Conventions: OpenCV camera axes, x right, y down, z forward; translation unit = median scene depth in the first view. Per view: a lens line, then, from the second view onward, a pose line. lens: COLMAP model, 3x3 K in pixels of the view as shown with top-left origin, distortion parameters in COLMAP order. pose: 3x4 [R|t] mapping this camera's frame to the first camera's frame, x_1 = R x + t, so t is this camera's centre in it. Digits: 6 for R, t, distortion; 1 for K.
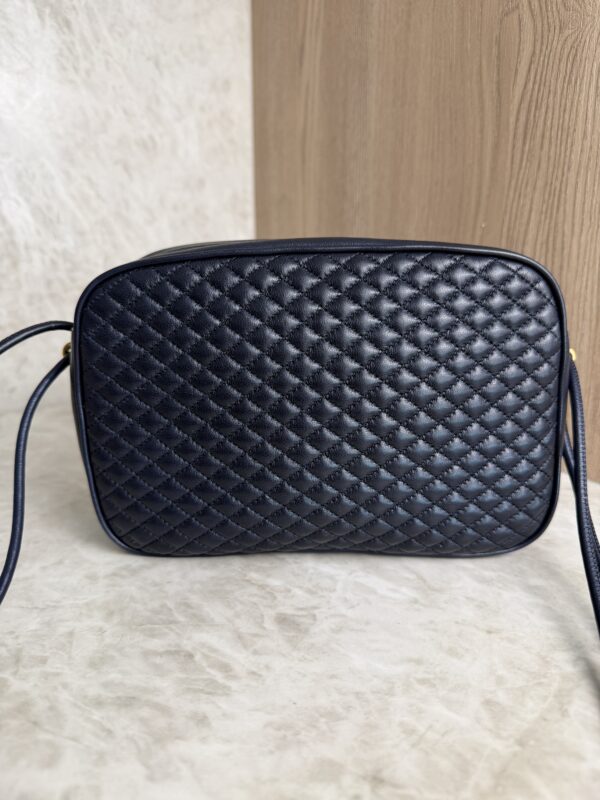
lens RADIAL K [[593.8, 0, 301.5], [0, 593.8, 401.7], [0, 0, 1]] dist [-0.041873, 0.005708]
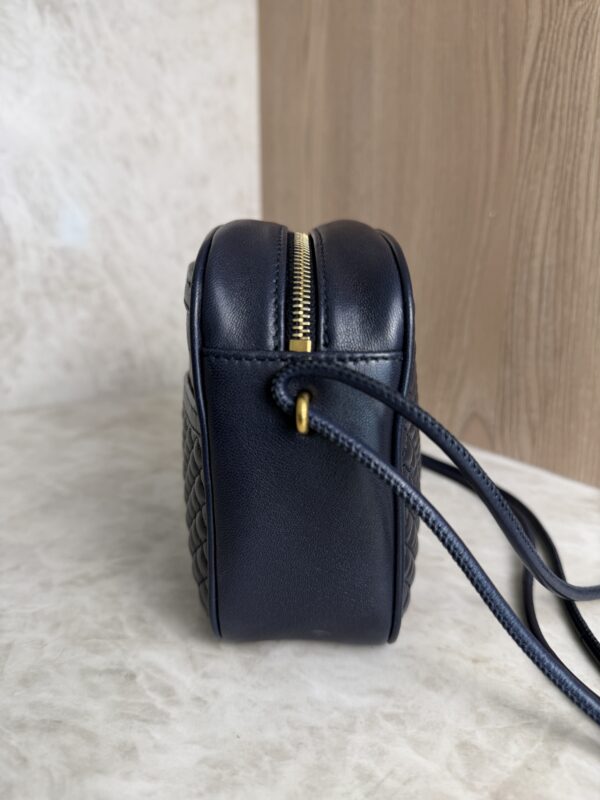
lens RADIAL K [[600.9, 0, 295.5], [0, 600.9, 393.3], [0, 0, 1]] dist [-0.056412, 0.013871]
pose [[0.998234, 0.008183, -0.058843, 0.089340], [-0.010011, 0.999474, -0.030847, 0.022307], [0.058560, 0.031381, 0.997791, 0.085317]]
